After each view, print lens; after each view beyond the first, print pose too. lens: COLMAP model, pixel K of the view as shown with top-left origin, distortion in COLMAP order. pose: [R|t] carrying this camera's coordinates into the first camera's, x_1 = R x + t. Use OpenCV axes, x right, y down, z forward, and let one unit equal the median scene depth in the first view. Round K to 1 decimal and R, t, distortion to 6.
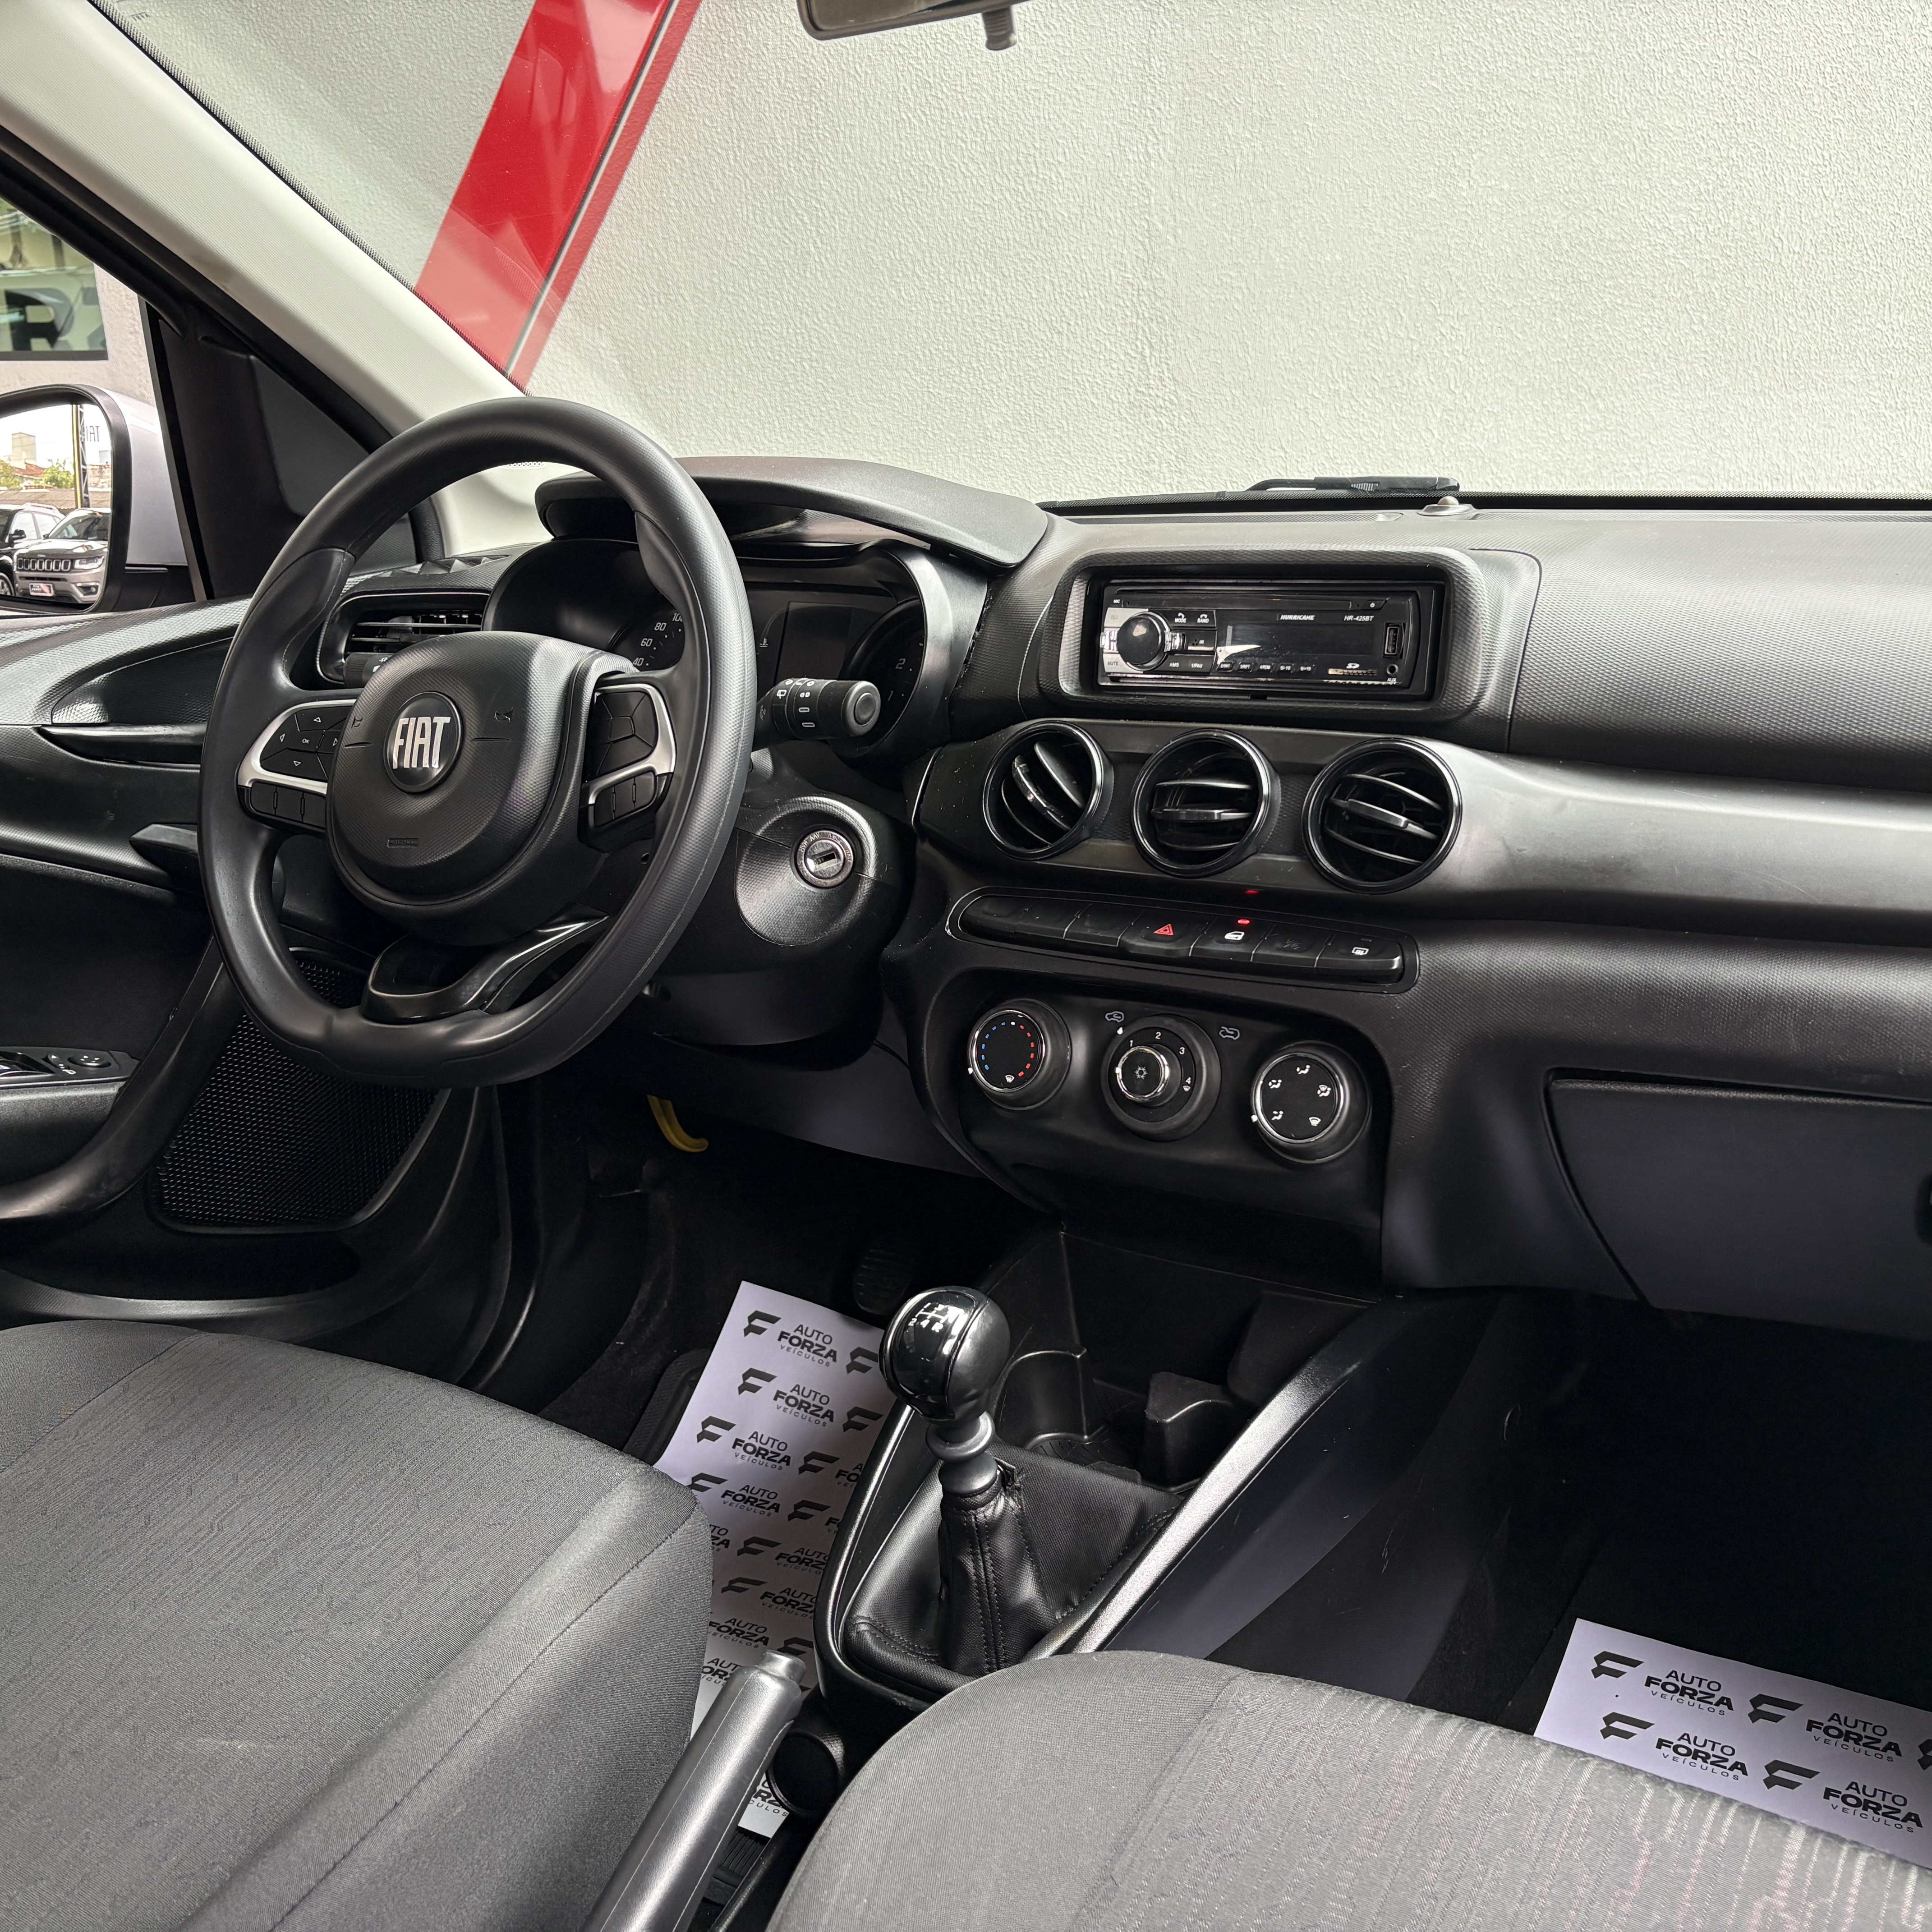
lens RADIAL K [[1870.5, 0, 964.9], [0, 1870.5, 995.7], [0, 0, 1]] dist [0.043620, -0.006677]
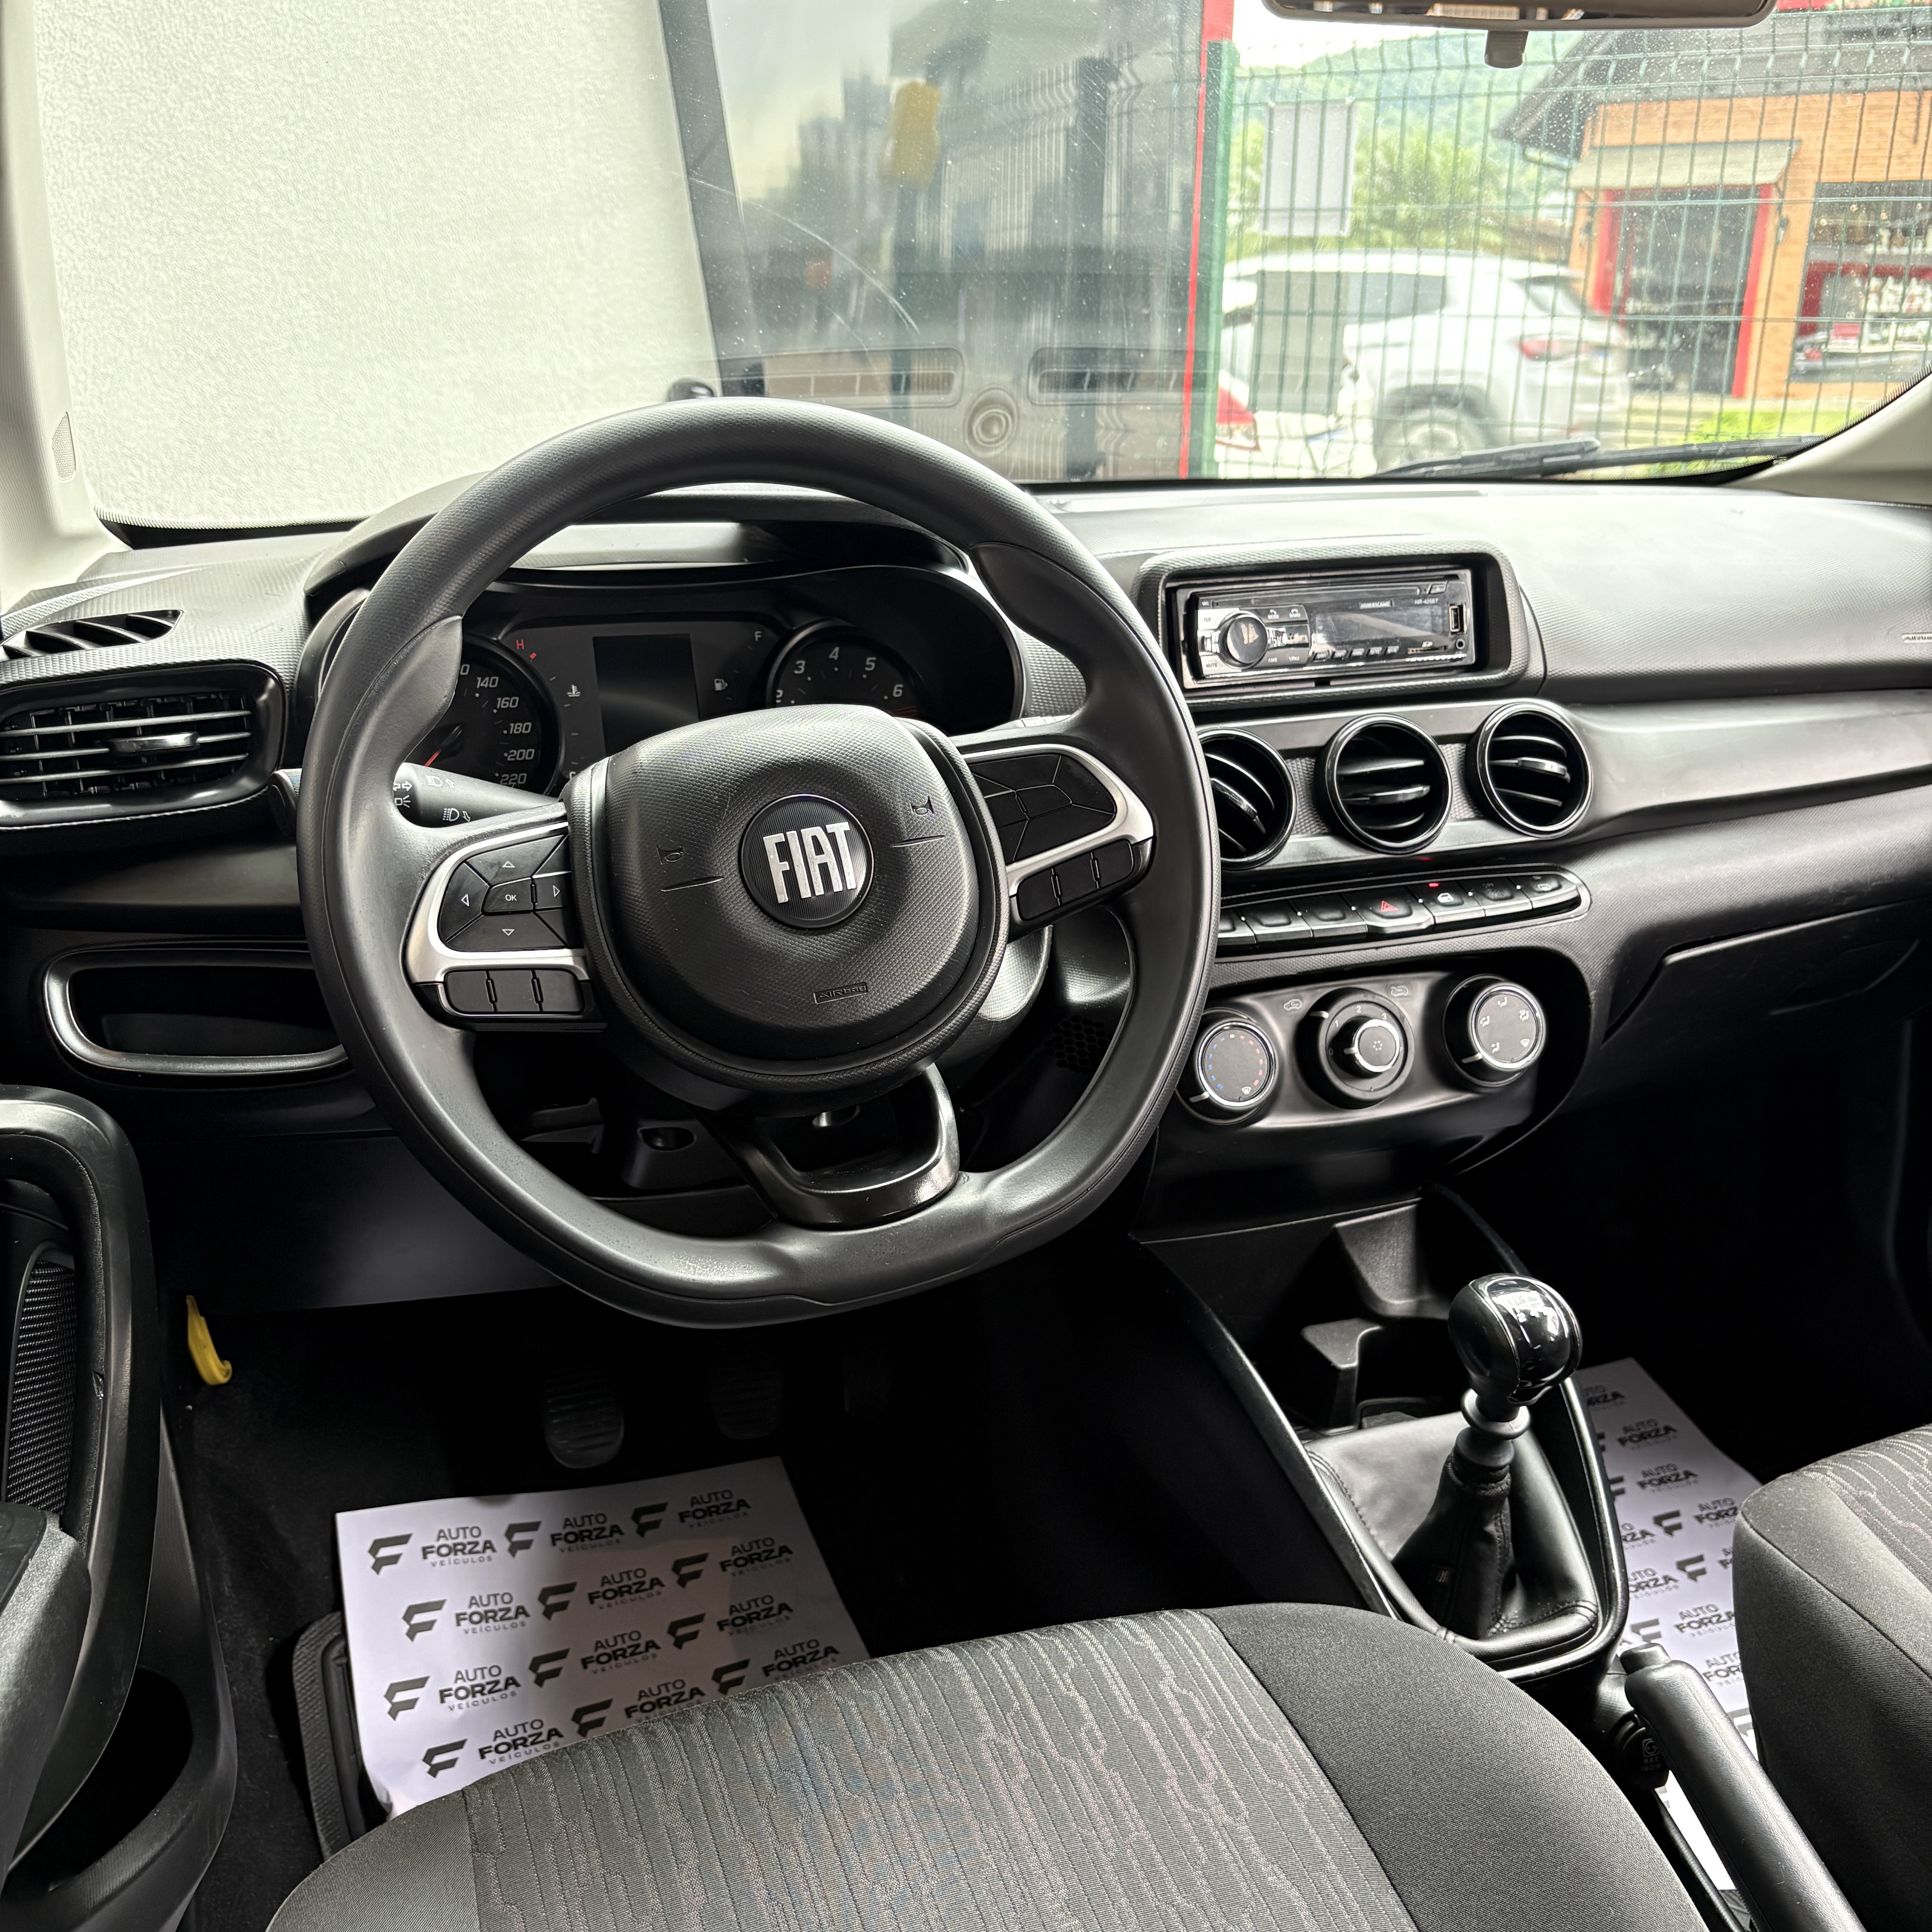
lens RADIAL K [[1923.3, 0, 964.3], [0, 1923.3, 1042.1], [0, 0, 1]] dist [-0.004653, 0.021555]
pose [[0.643177, -0.244405, 0.725665, -0.806910], [0.215482, 0.967165, 0.134755, -0.150257], [-0.734773, 0.069697, 0.674723, 0.417895]]
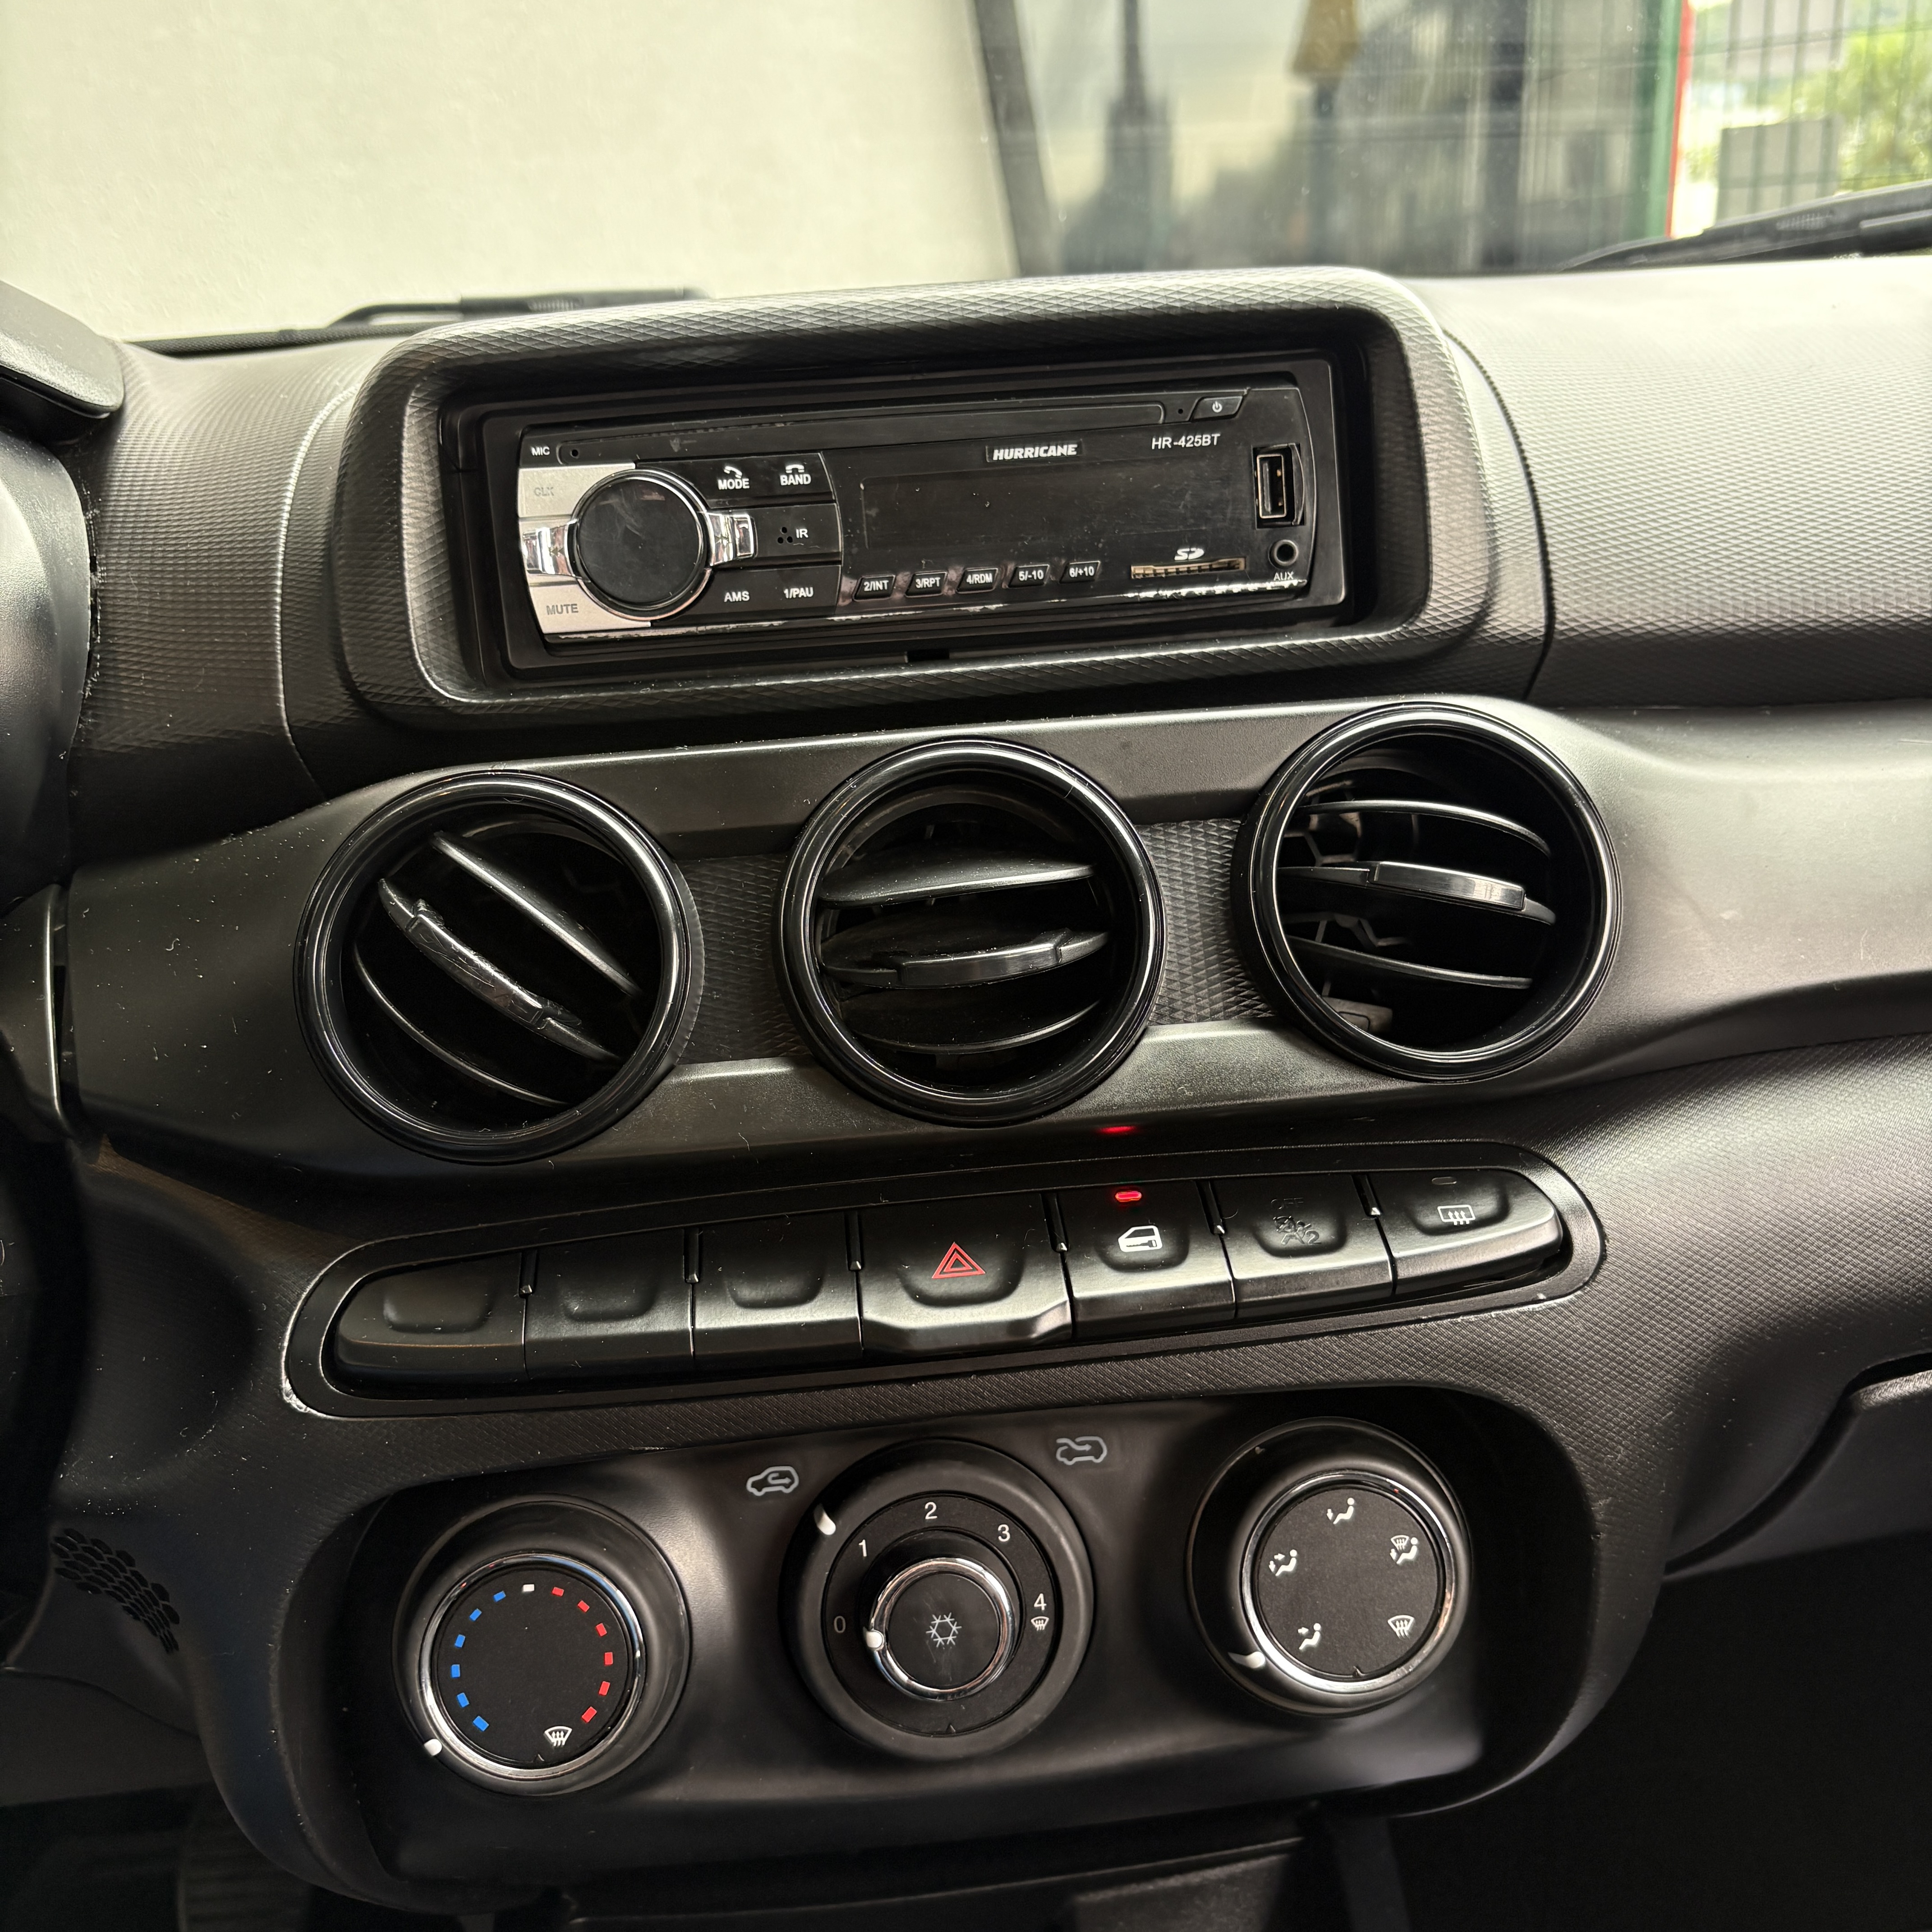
lens RADIAL K [[1990.0, 0, 1031.9], [0, 1990.0, 1022.2], [0, 0, 1]] dist [0.019974, -0.024531]
pose [[0.802167, -0.206349, 0.560310, -0.093686], [0.201463, 0.976895, 0.071343, -0.103818], [-0.562086, 0.055653, 0.825205, 0.609081]]
